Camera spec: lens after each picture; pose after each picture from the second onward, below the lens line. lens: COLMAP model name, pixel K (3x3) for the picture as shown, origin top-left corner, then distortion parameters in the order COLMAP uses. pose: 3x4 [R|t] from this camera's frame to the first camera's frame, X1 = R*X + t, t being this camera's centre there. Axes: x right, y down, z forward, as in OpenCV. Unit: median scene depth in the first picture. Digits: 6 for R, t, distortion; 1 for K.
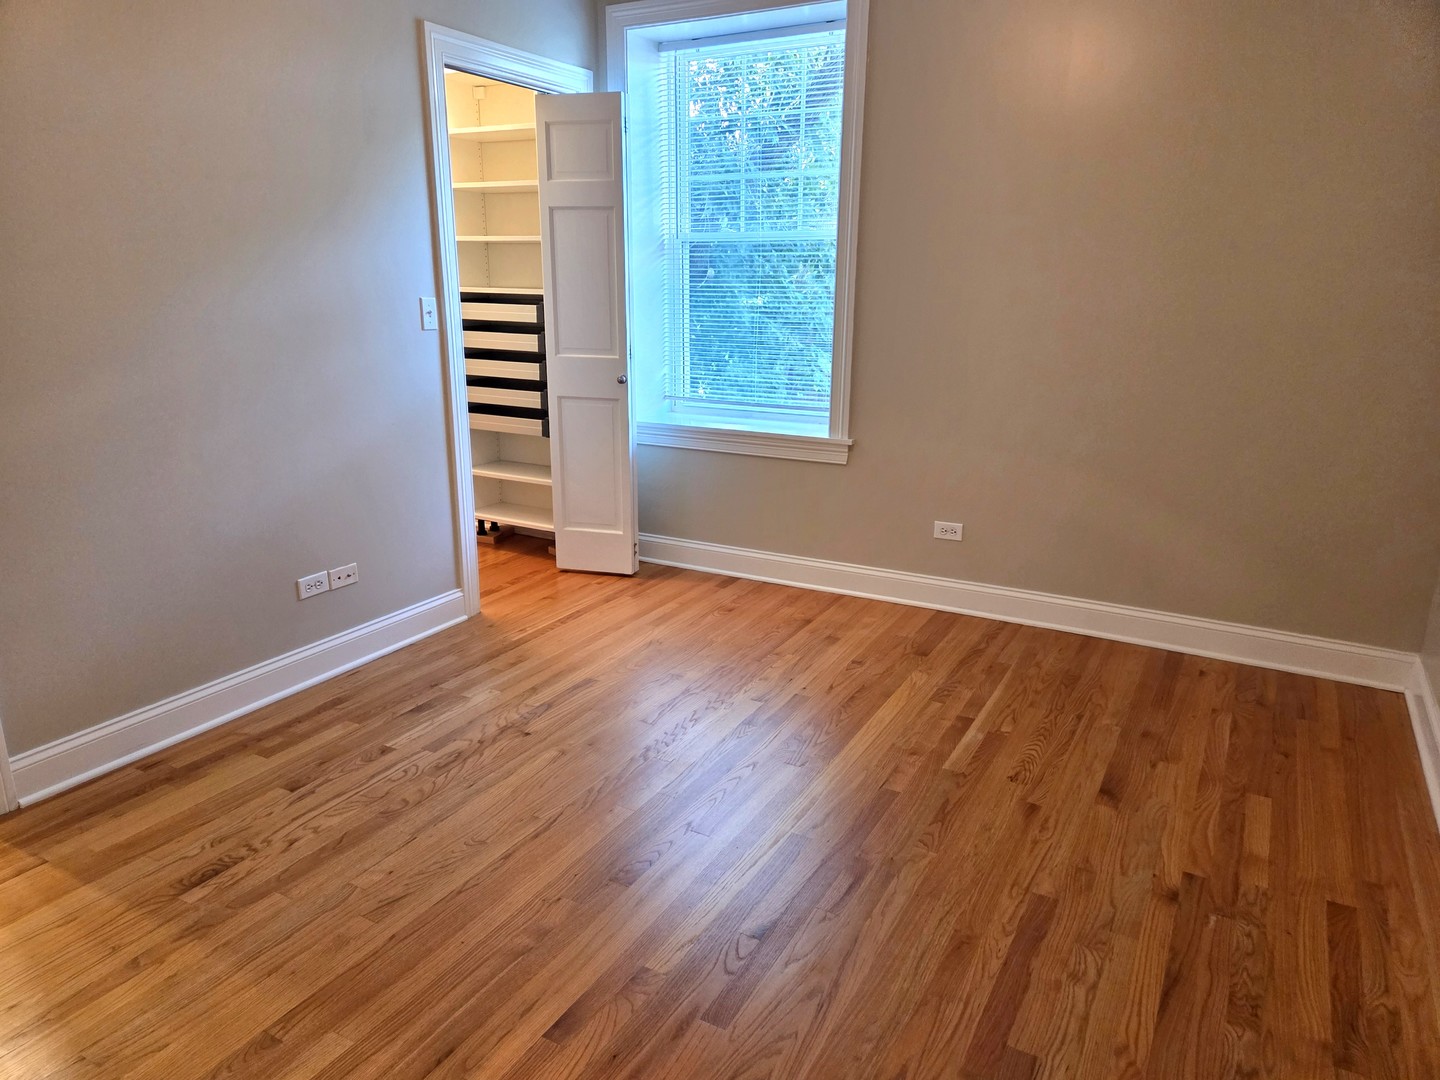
lens RADIAL K [[967.4, 0, 720.0], [0, 967.4, 540.0], [0, 0, 1]] dist [0.027699, -0.002393]
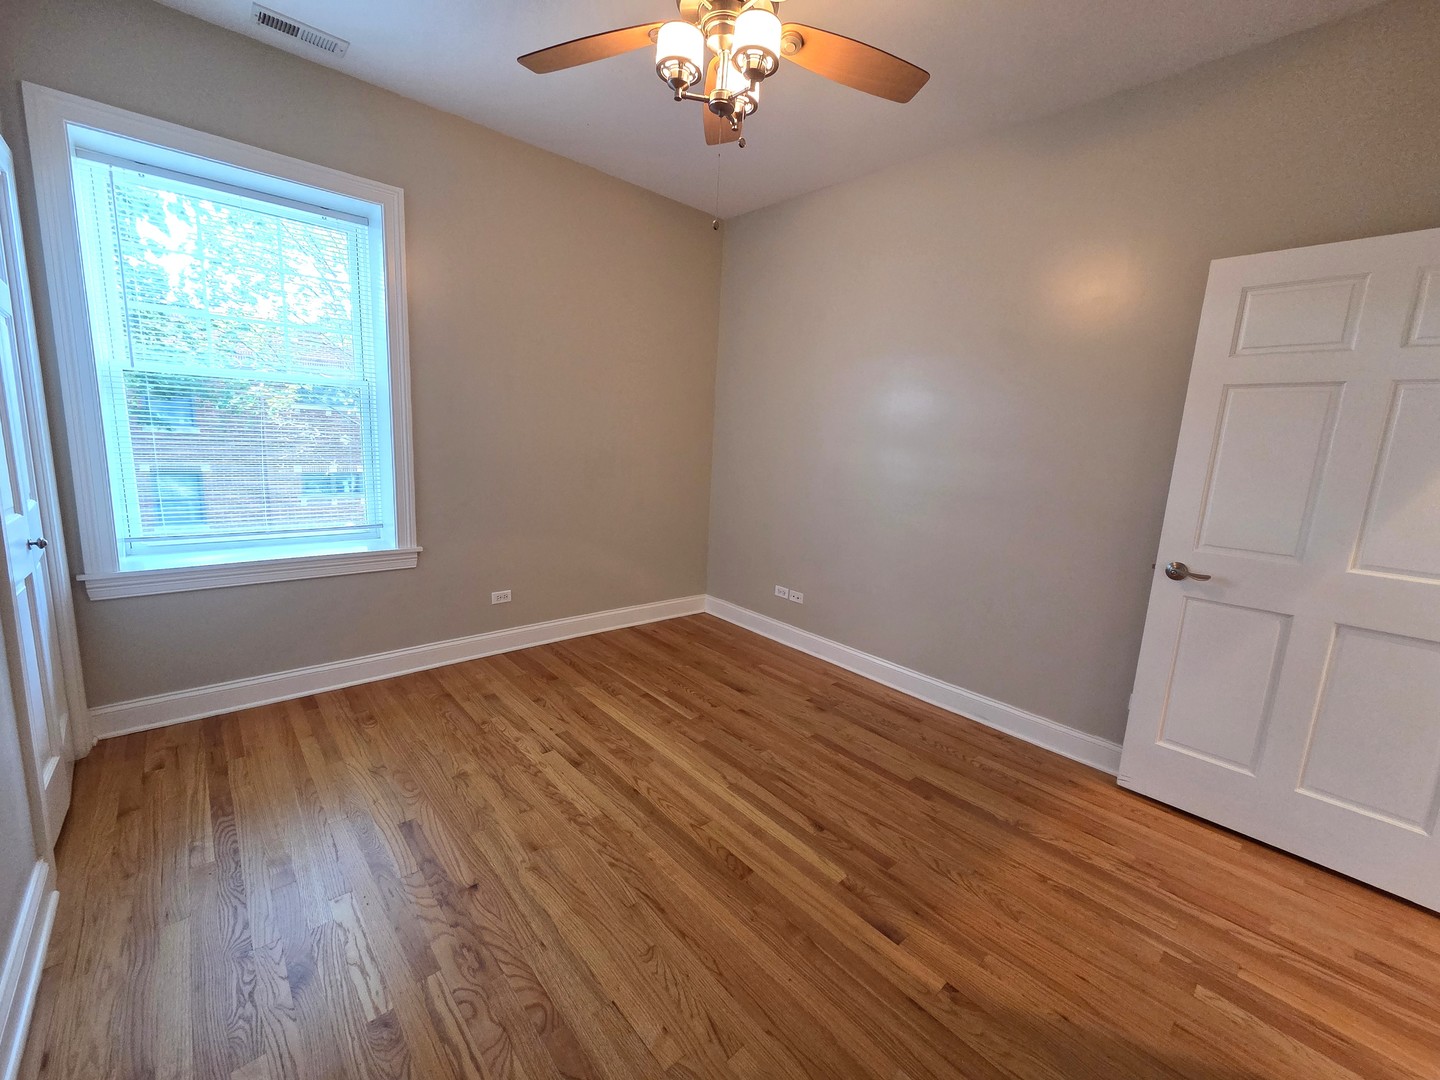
lens RADIAL K [[592.1, 0, 720.0], [0, 592.1, 540.0], [0, 0, 1]] dist [0.001215, 0.000114]
pose [[0.319290, -0.155800, 0.934762, -0.579451], [0.202602, 0.974809, 0.093272, -0.133787], [-0.925746, 0.159604, 0.342813, 0.478368]]
